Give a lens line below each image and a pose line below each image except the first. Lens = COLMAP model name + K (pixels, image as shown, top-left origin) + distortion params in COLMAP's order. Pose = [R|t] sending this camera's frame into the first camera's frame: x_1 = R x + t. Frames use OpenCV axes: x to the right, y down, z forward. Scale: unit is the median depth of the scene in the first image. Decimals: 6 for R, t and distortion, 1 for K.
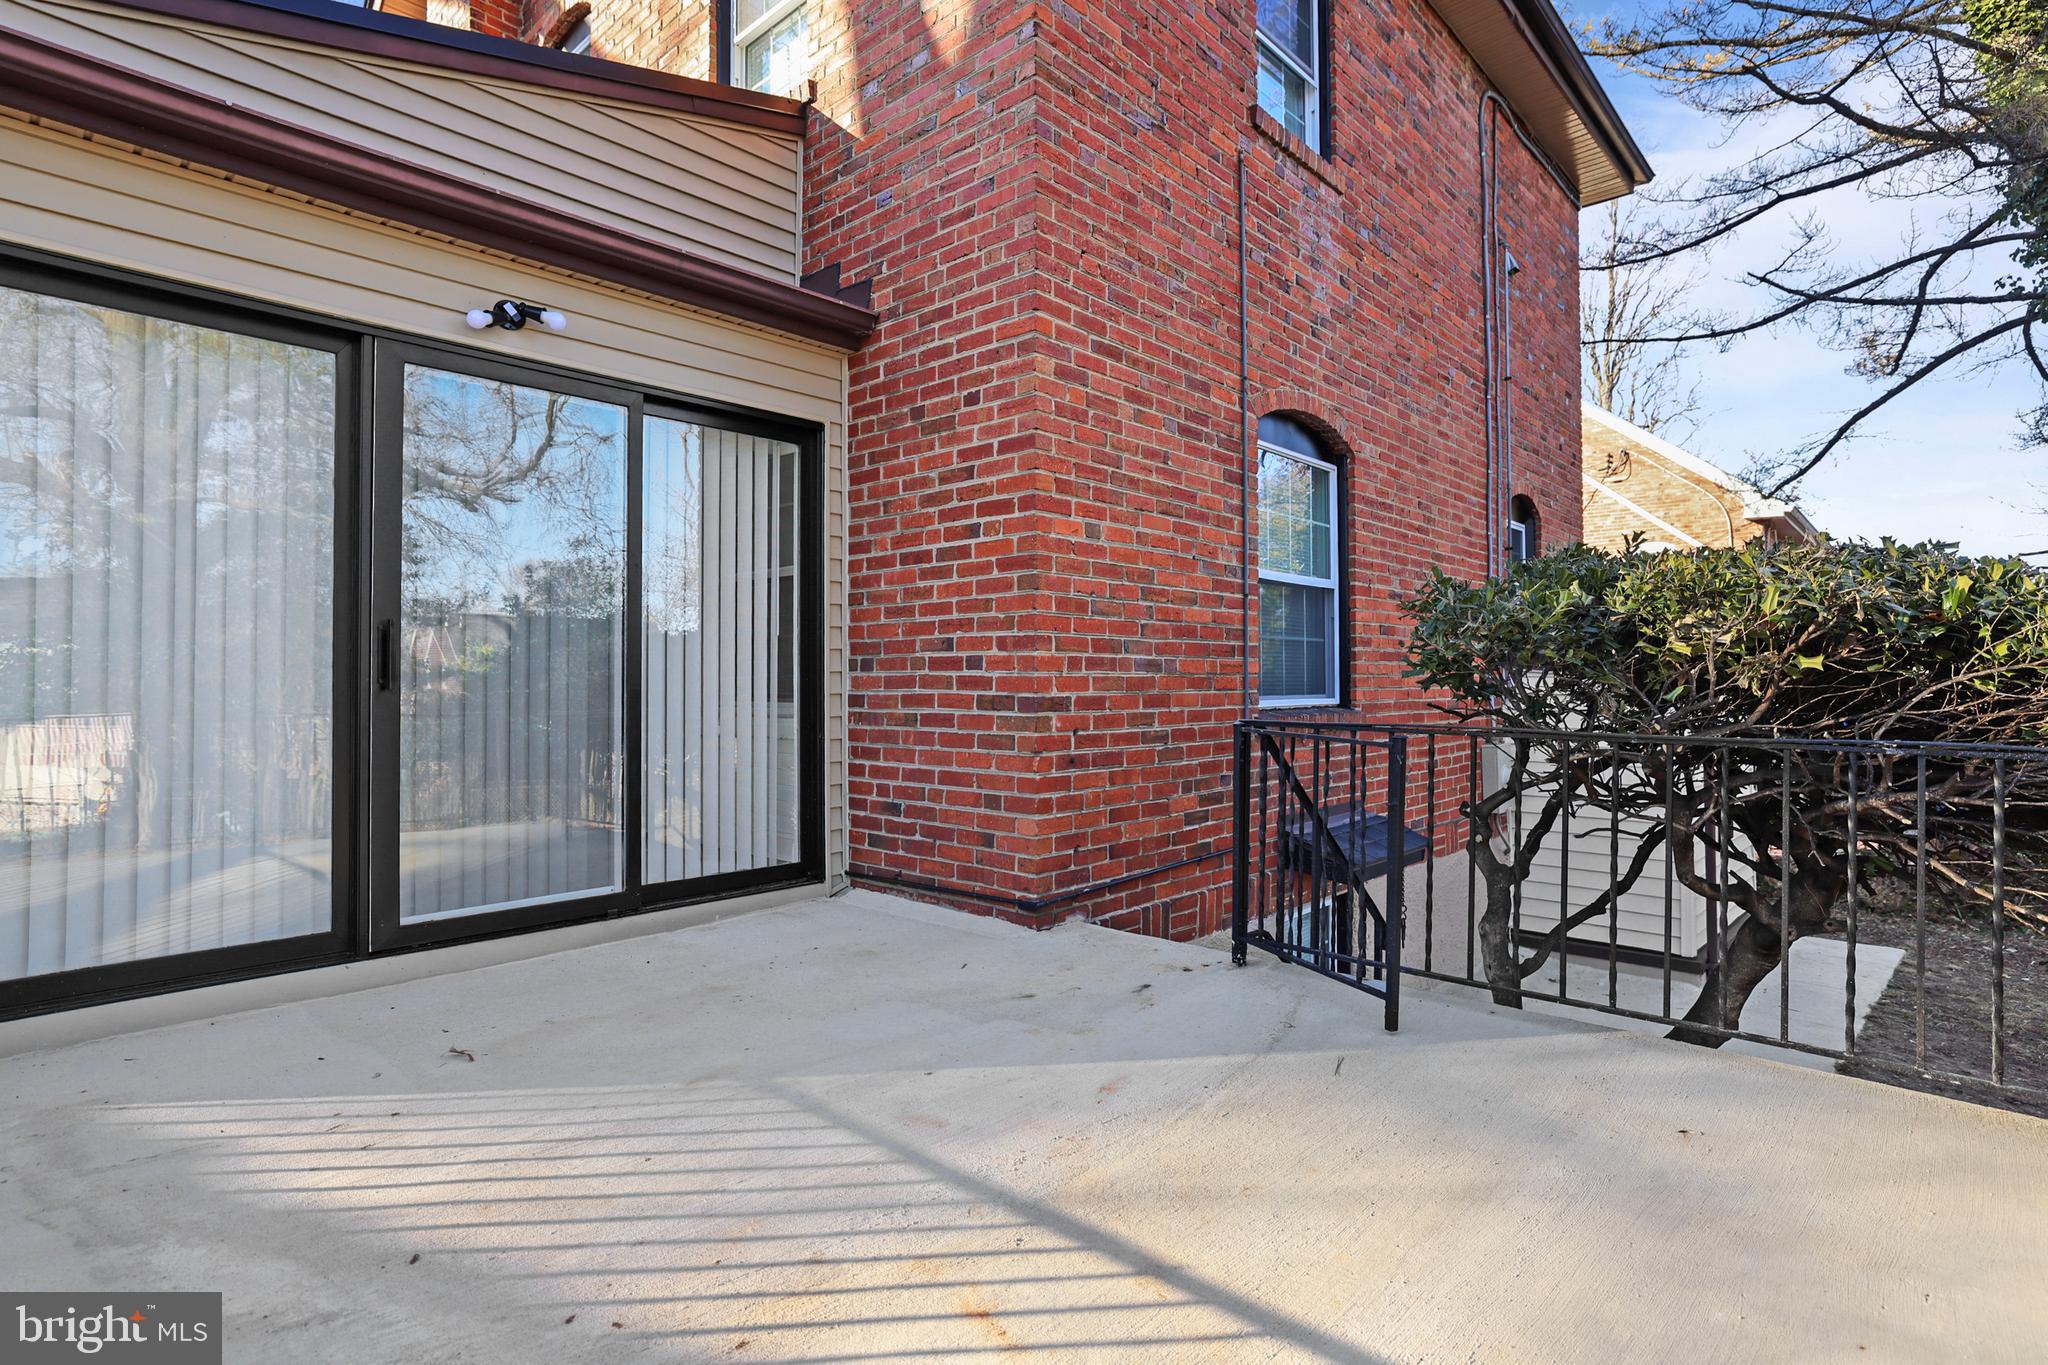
lens RADIAL K [[1037.6, 0, 1021.0], [0, 1037.6, 669.9], [0, 0, 1]] dist [-0.032321, 0.000361]
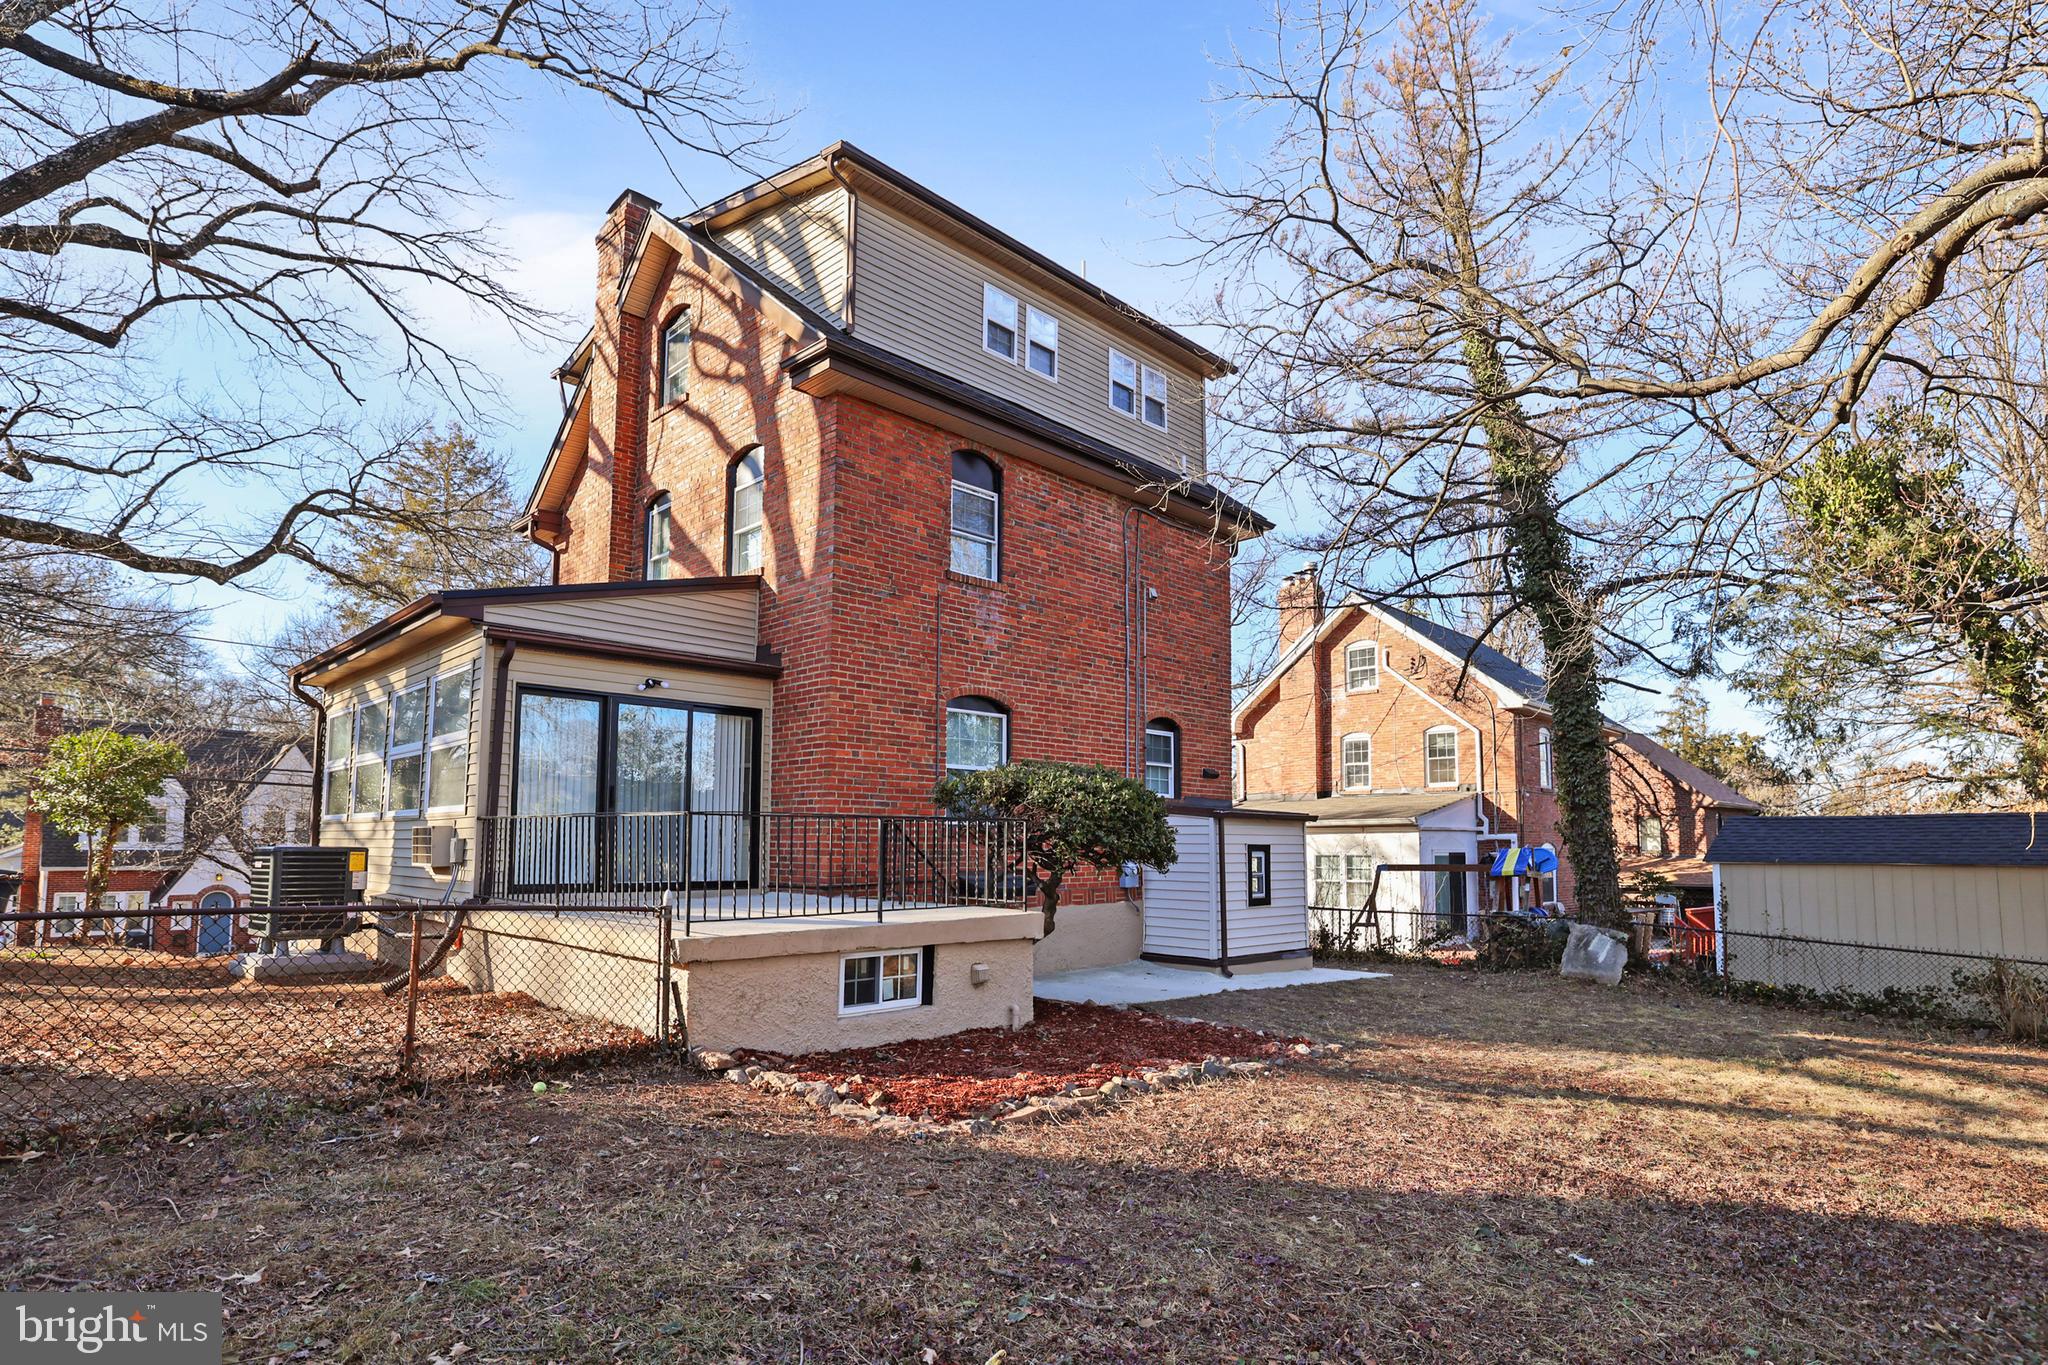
lens RADIAL K [[1037.6, 0, 999.3], [0, 1037.6, 766.7], [0, 0, 1]] dist [-0.032321, 0.000361]
pose [[0.998757, 0.006193, -0.049450, 0.540883], [-0.009118, 0.998208, -0.059136, 0.053177], [0.048995, 0.059513, 0.997024, -1.571312]]
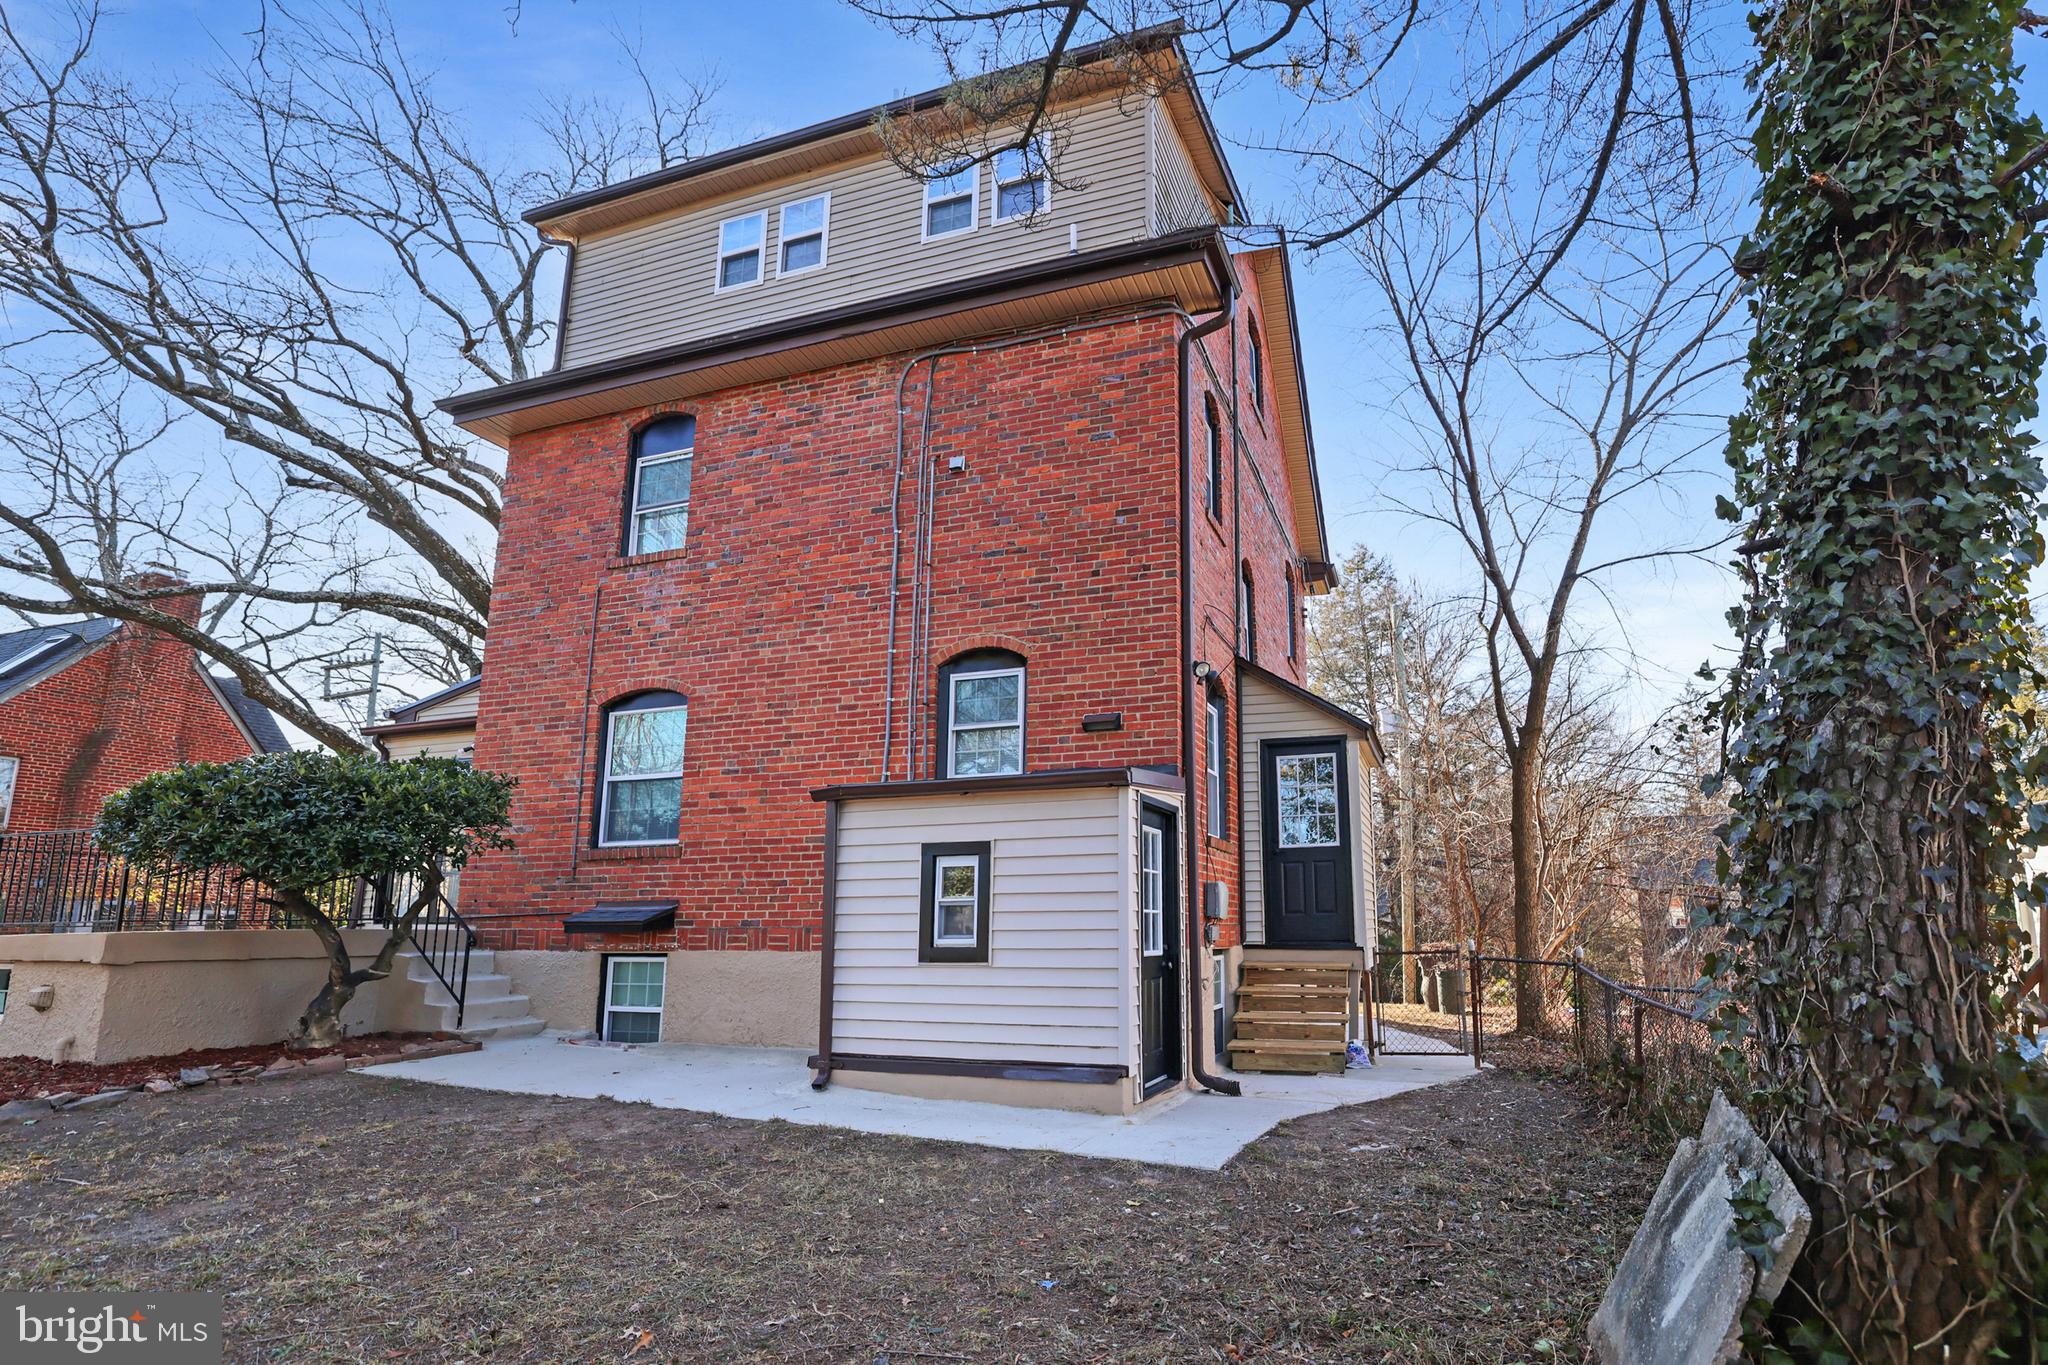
lens RADIAL K [[963.0, 0, 1157.0], [0, 963.0, 764.9], [0, 0, 1]] dist [-0.026758, 0.007124]
pose [[0.437551, -0.152140, -0.886229, 2.756704], [0.021189, 0.987053, -0.158987, 0.231113], [0.898944, 0.050787, 0.435110, 1.362656]]
